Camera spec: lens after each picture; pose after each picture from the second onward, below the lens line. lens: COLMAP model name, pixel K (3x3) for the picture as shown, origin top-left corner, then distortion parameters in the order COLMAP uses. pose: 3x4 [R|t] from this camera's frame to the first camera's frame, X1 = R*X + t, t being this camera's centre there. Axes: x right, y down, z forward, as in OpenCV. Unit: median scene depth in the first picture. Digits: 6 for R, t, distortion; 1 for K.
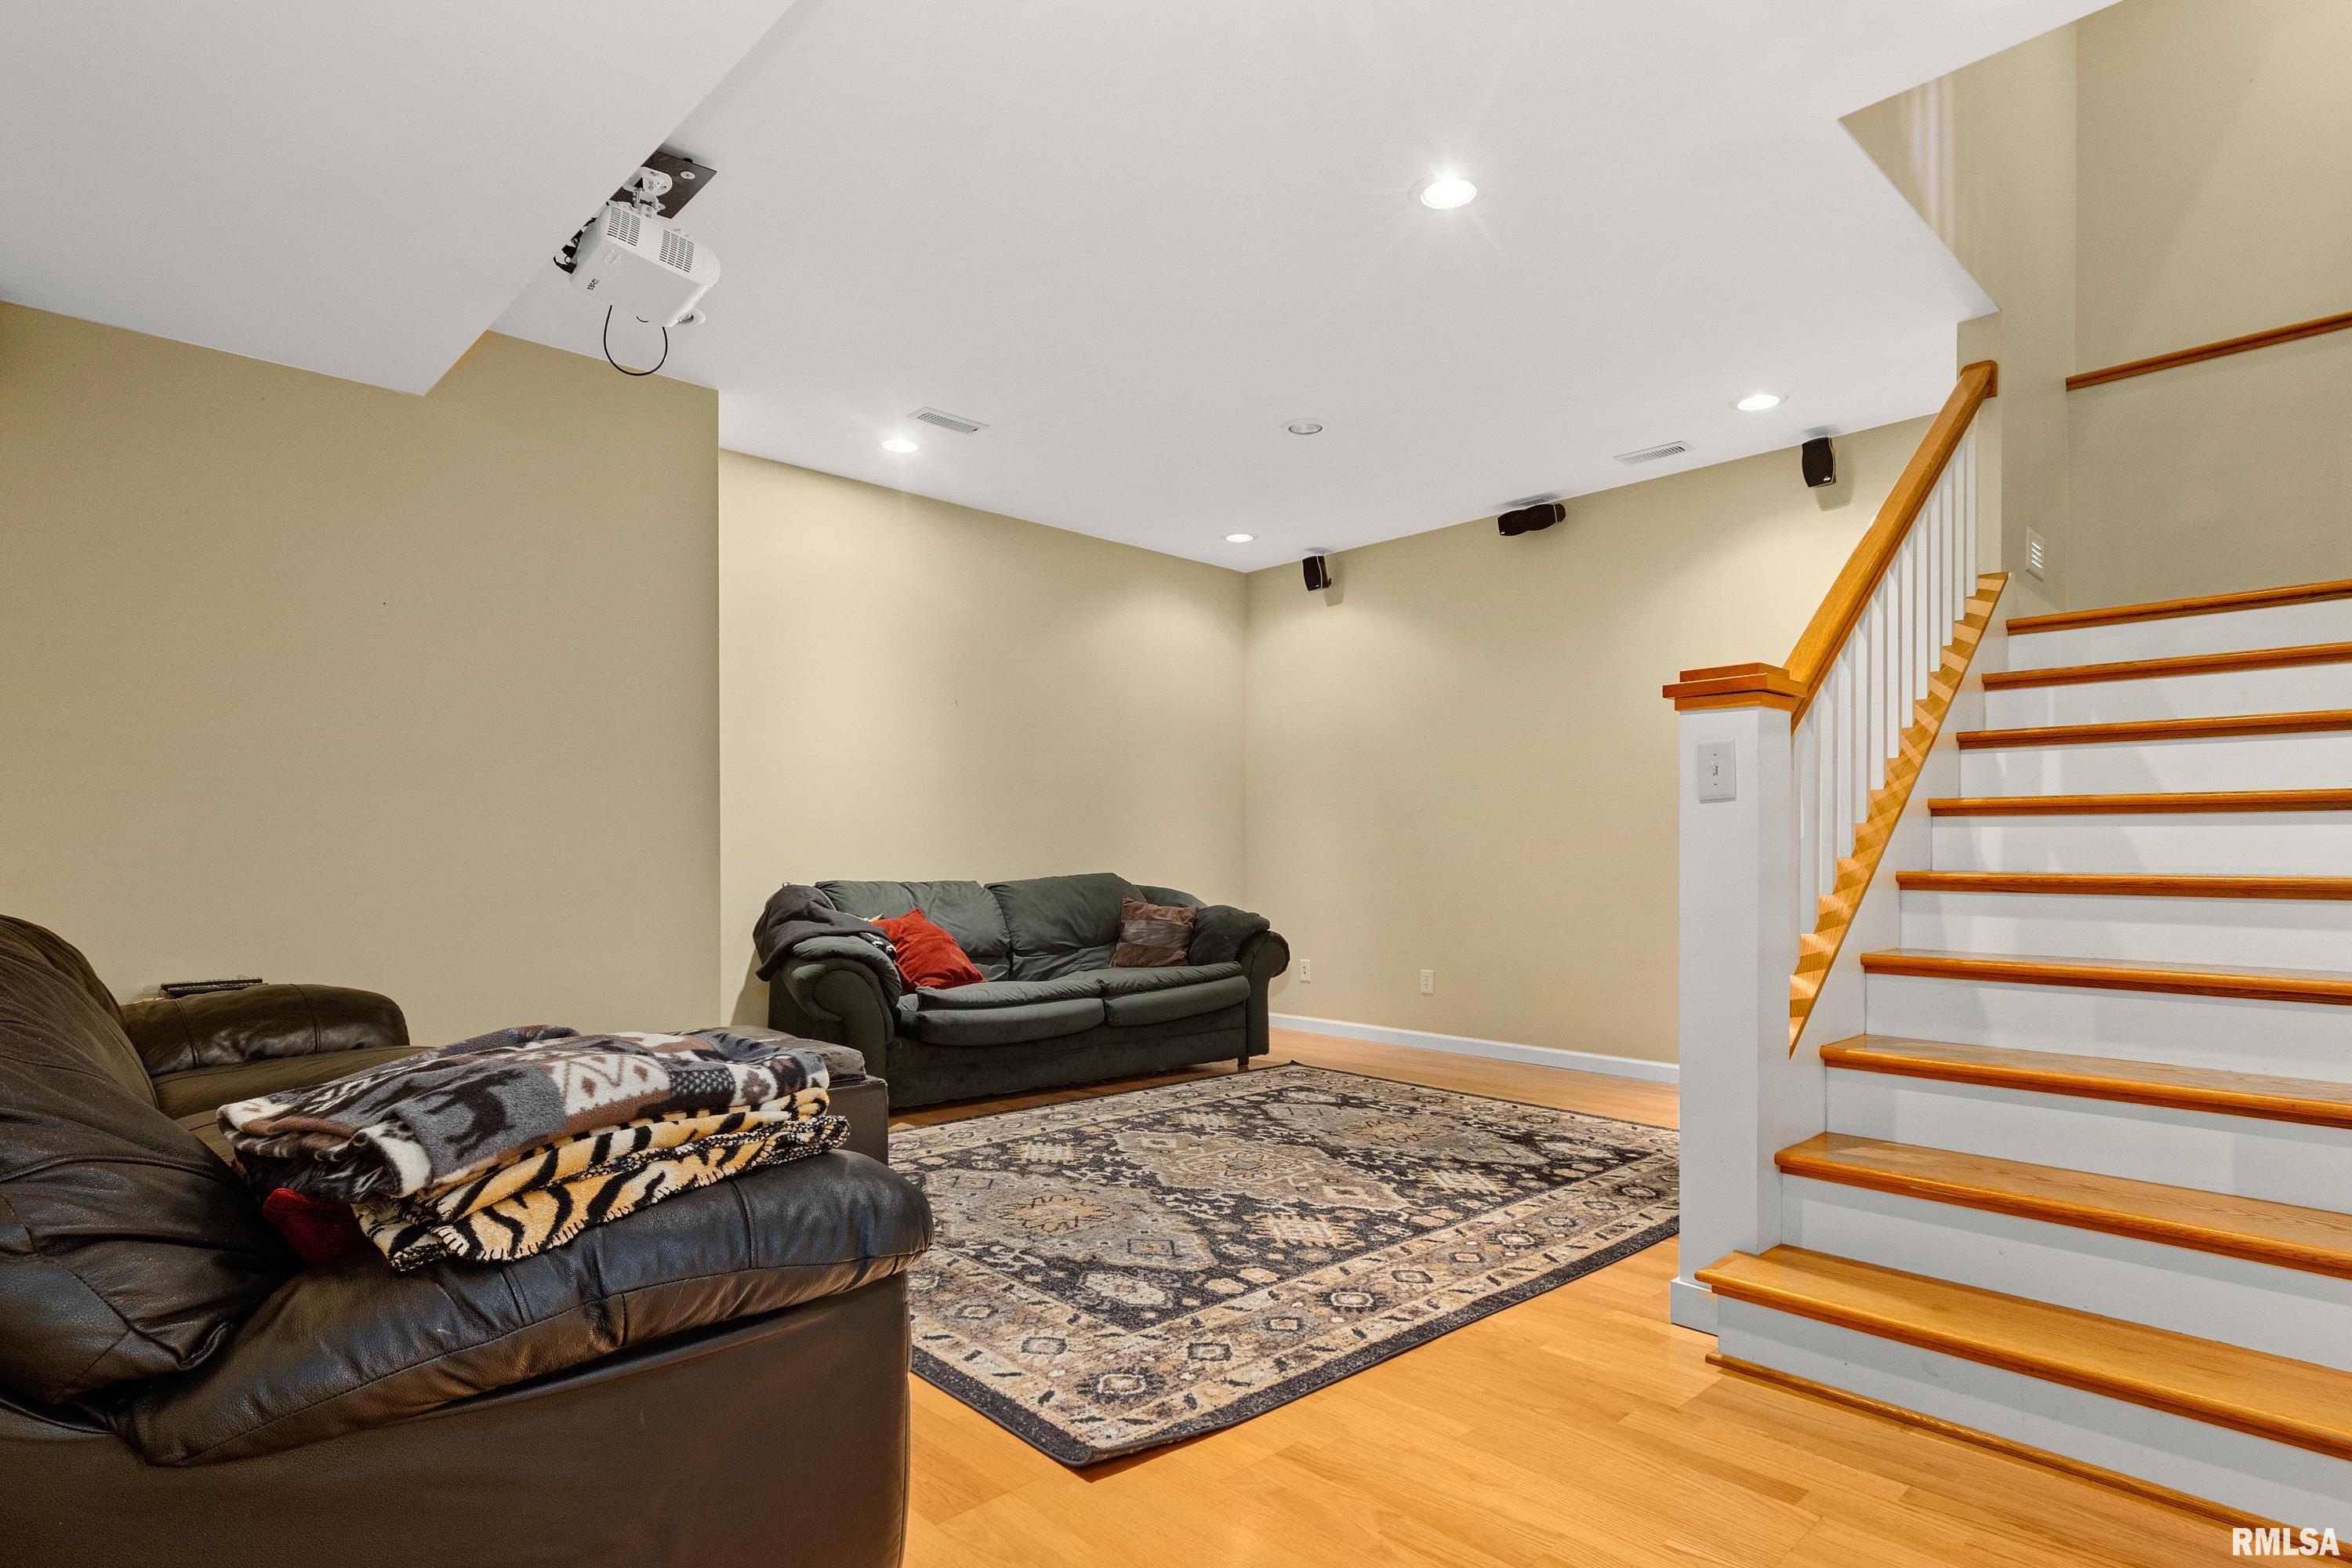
lens RADIAL K [[1213.2, 0, 1211.2], [0, 1213.2, 842.5], [0, 0, 1]] dist [0.012116, -0.001011]
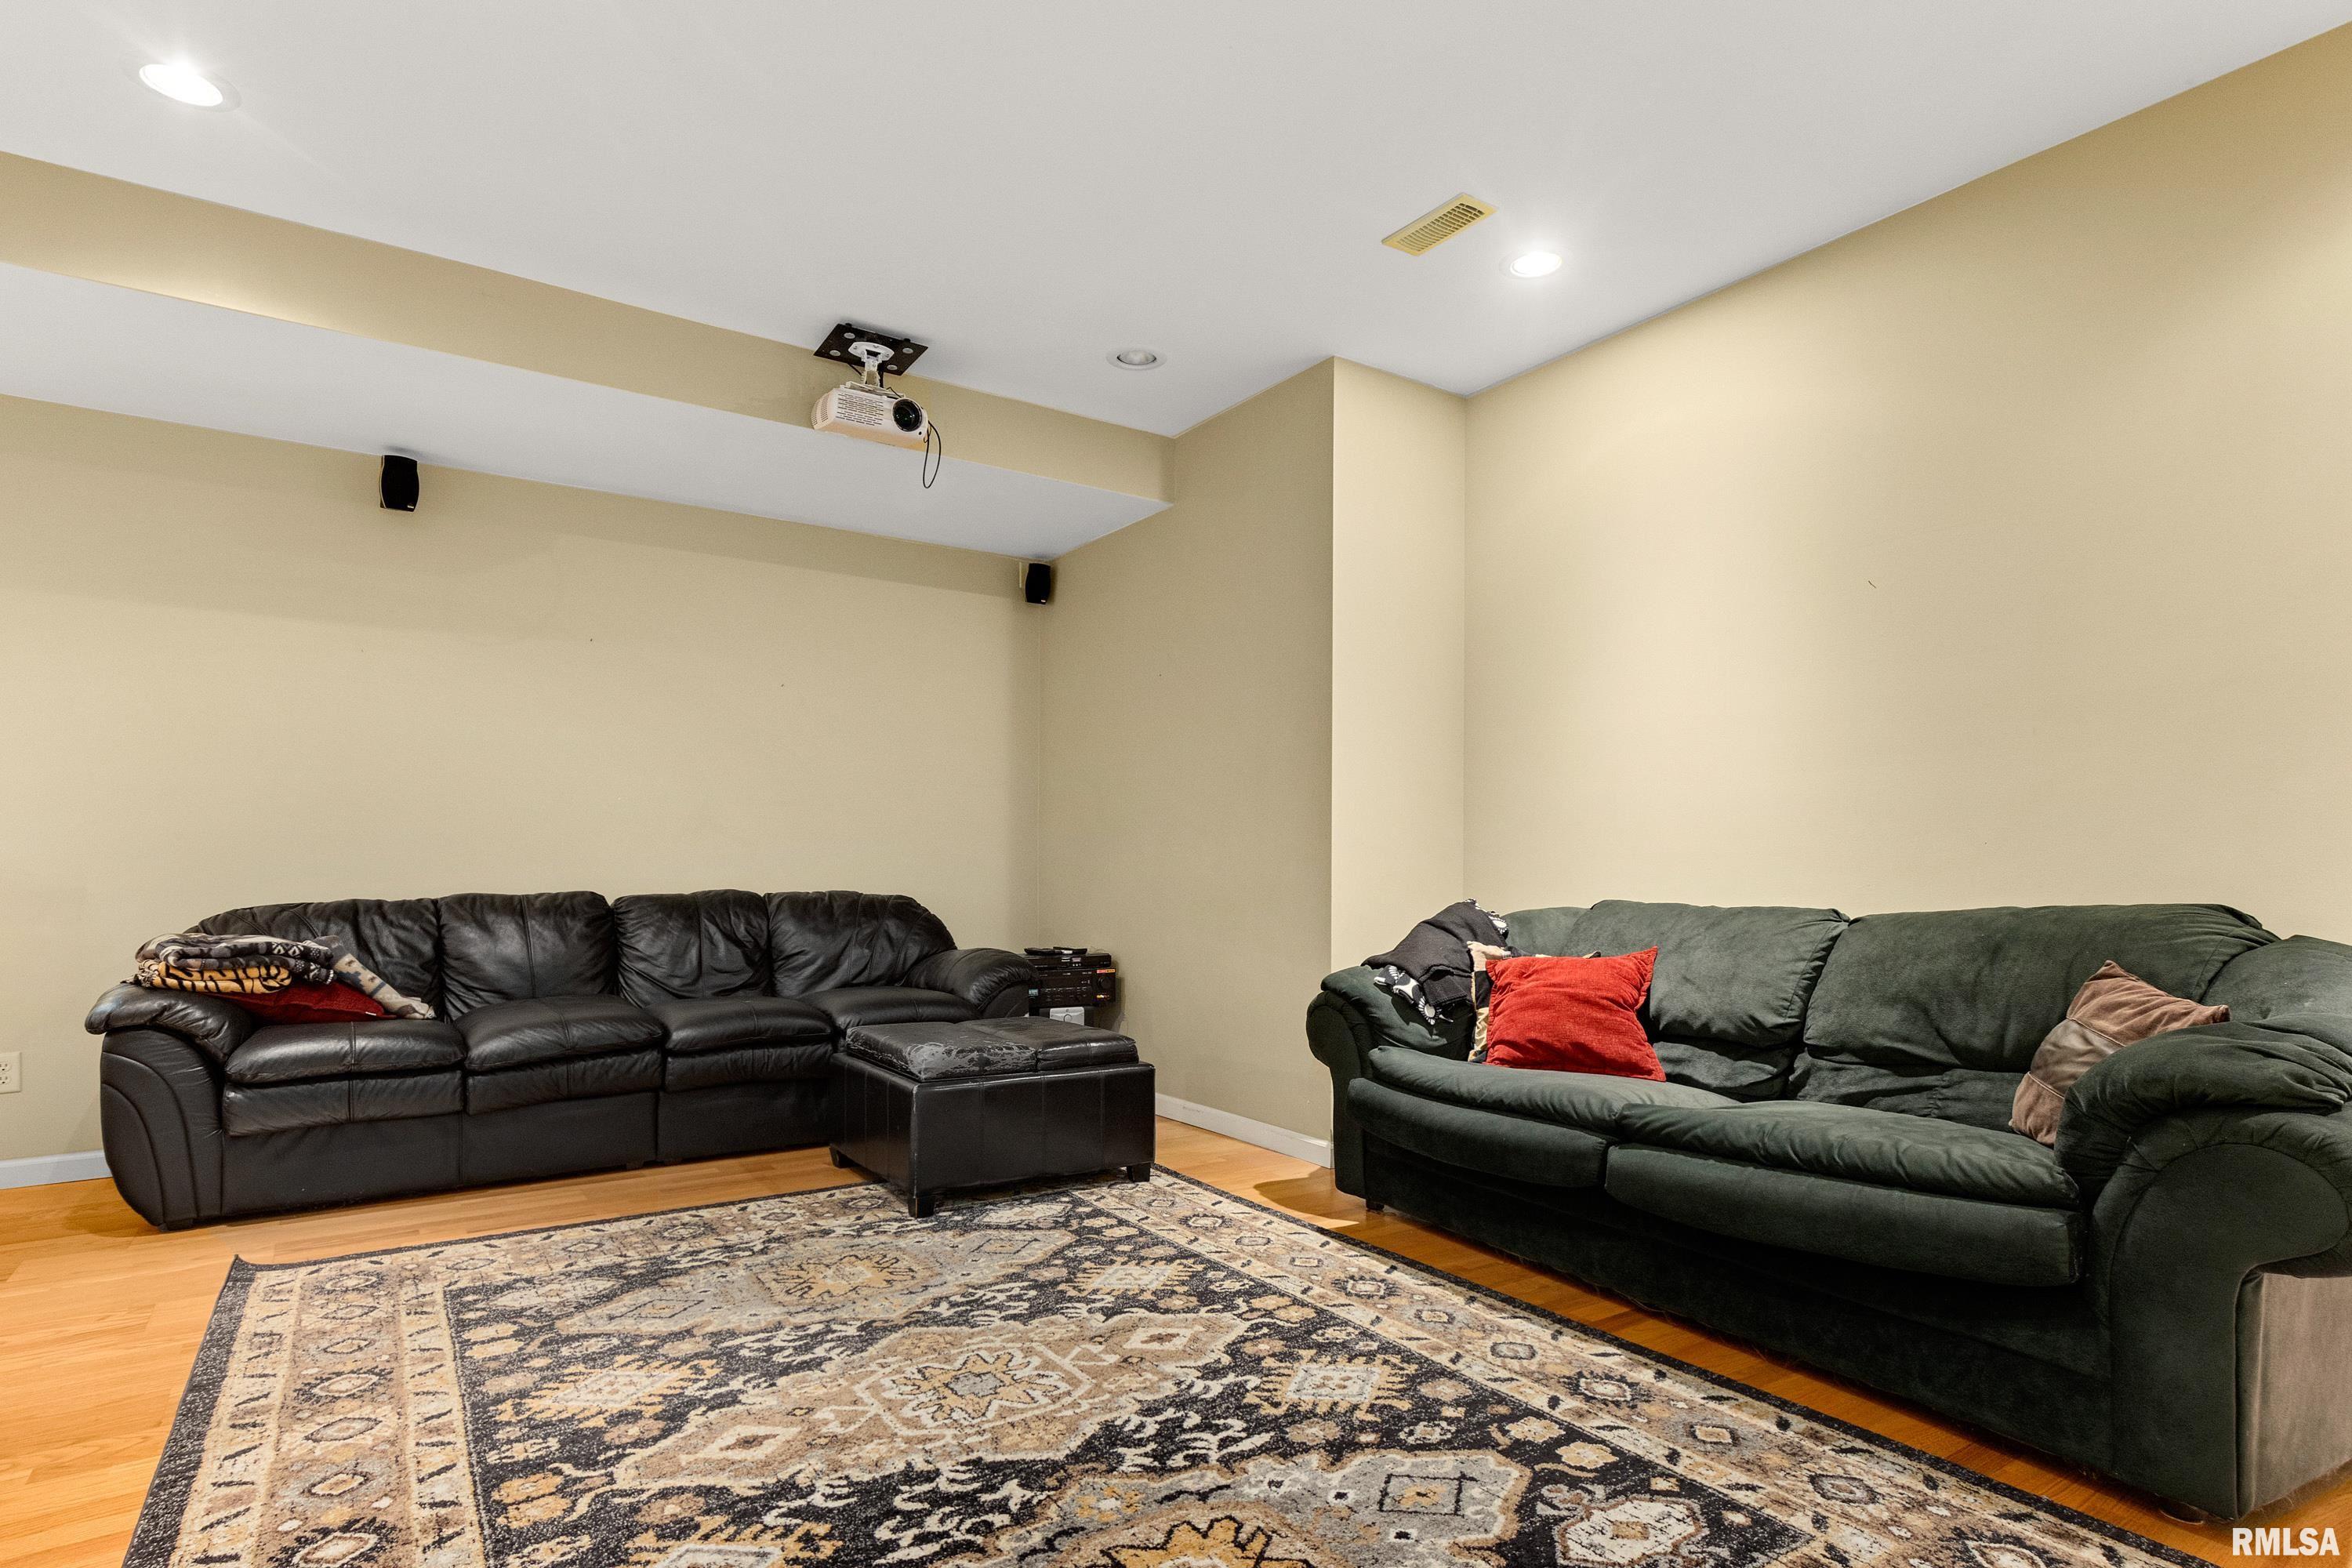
lens RADIAL K [[1213.2, 0, 1179.8], [0, 1213.2, 784.6], [0, 0, 1]] dist [0.012116, -0.001011]
pose [[-0.173362, -0.072021, -0.982221, 0.683620], [0.010776, 0.997124, -0.075016, 0.019543], [0.984799, -0.023589, -0.172087, 1.334223]]
